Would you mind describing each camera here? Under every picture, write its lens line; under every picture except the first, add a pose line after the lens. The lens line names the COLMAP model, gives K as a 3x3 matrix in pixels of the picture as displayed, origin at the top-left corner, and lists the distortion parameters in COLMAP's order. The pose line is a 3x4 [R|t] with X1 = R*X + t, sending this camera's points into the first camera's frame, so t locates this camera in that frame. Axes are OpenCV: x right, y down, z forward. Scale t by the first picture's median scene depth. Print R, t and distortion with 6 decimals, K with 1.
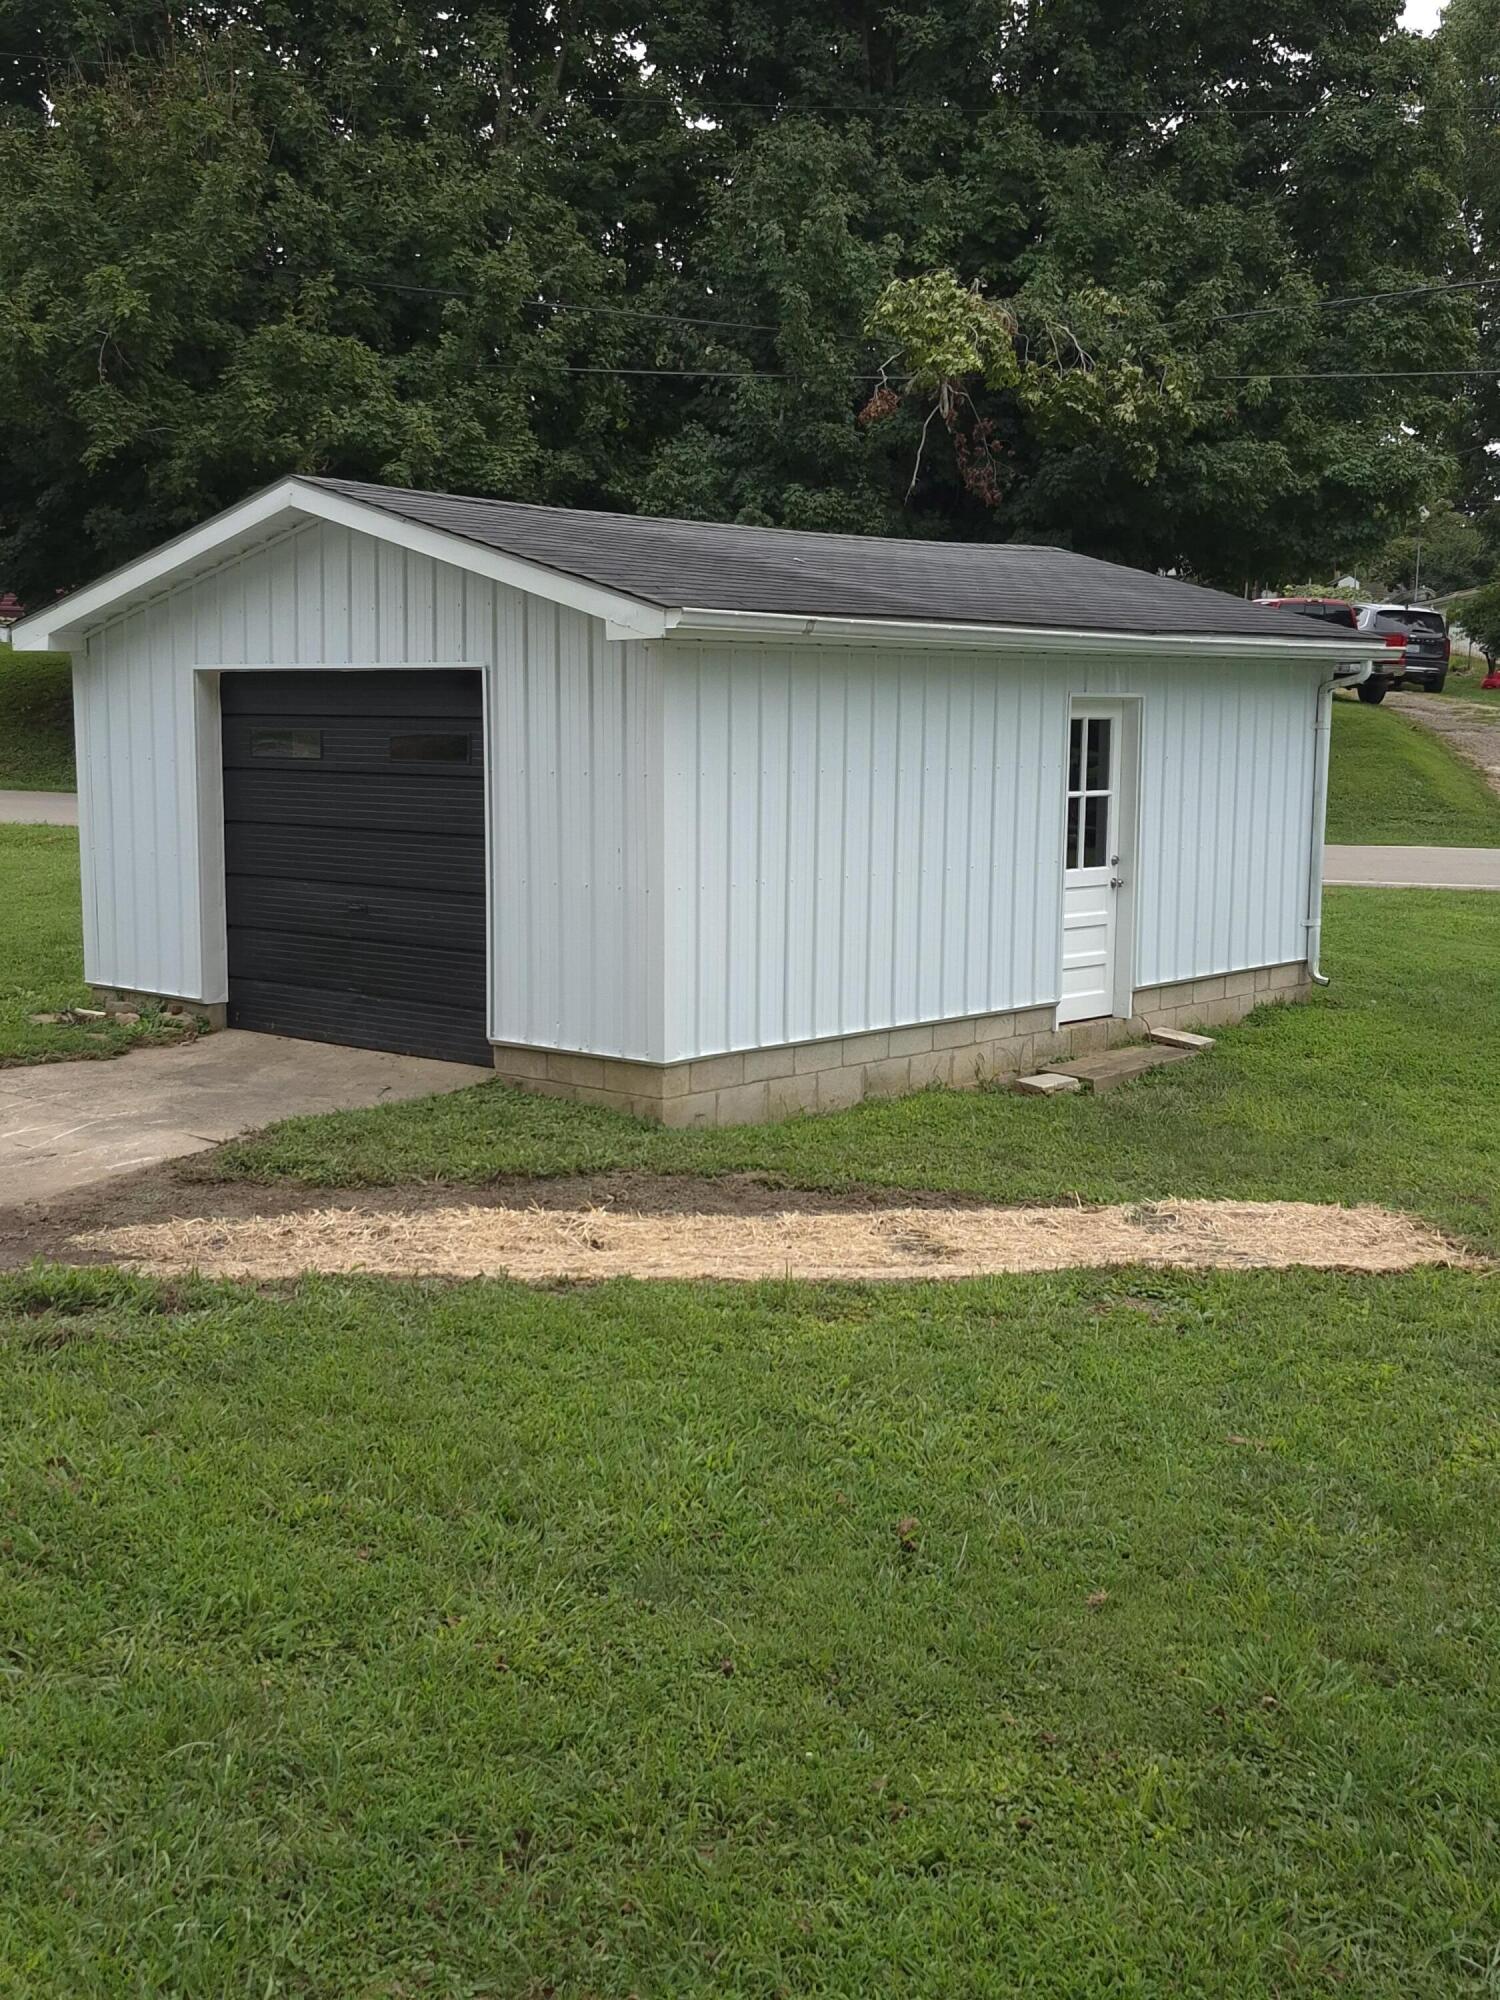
lens RADIAL K [[2263.8, 0, 741.8], [0, 2263.8, 1007.2], [0, 0, 1]] dist [0.202168, -0.338790]
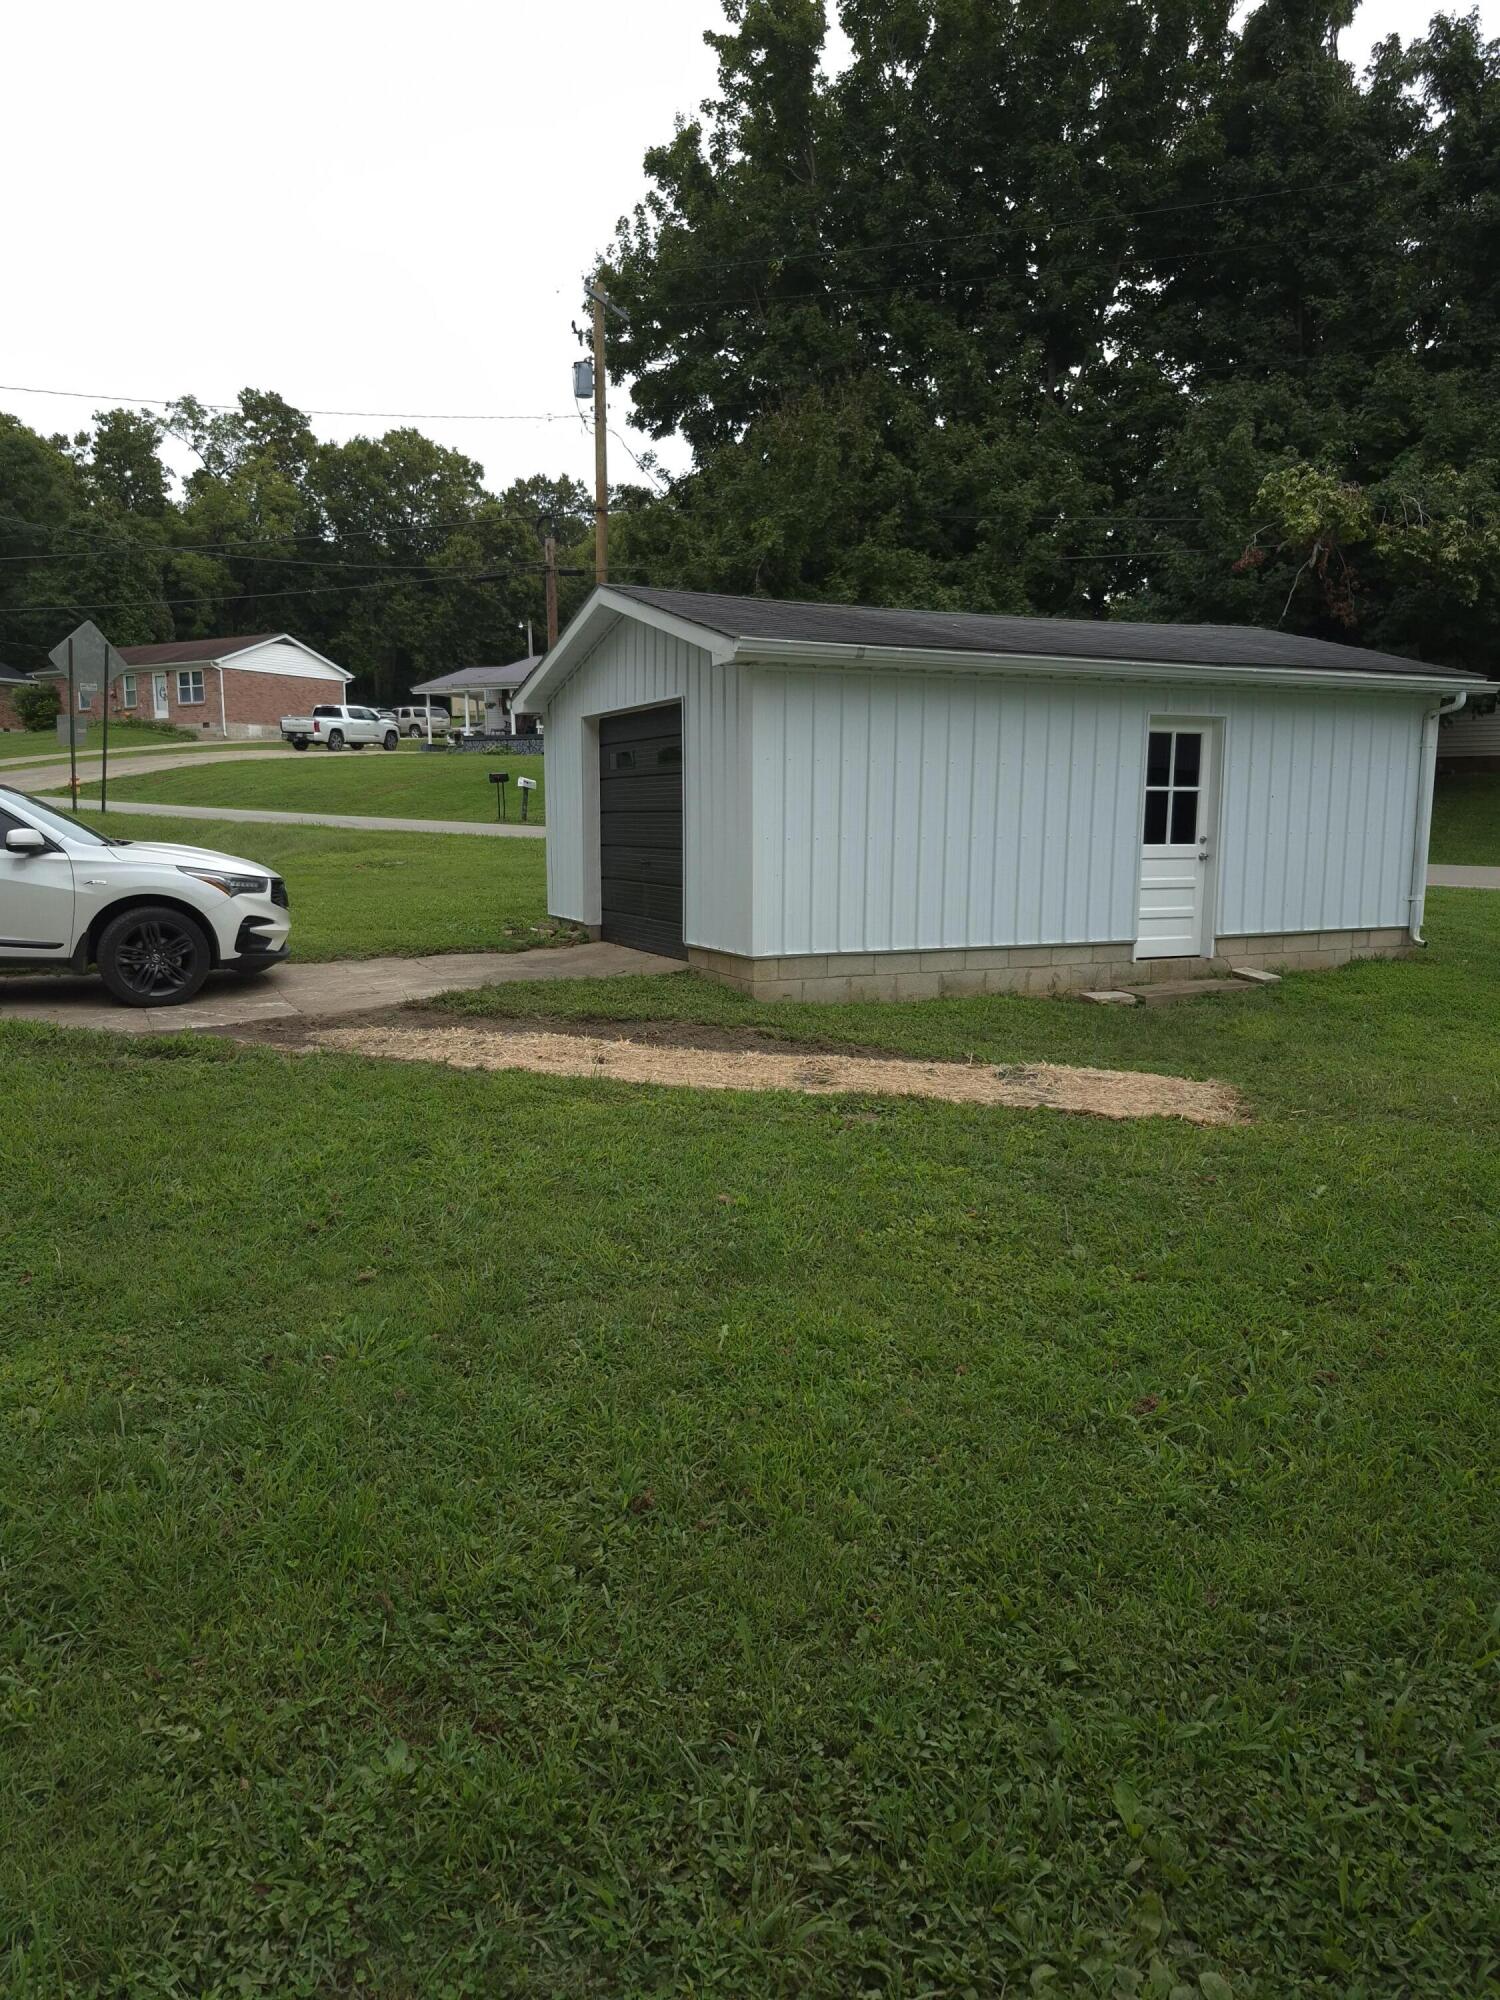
lens RADIAL K [[1367.5, 0, 736.7], [0, 1367.5, 1011.5], [0, 0, 1]] dist [0.080622, -0.093667]
pose [[0.918916, 0.052187, -0.390985, 0.243340], [-0.046756, 0.998632, 0.023405, 0.031968], [0.391671, -0.003227, 0.920100, 0.145635]]
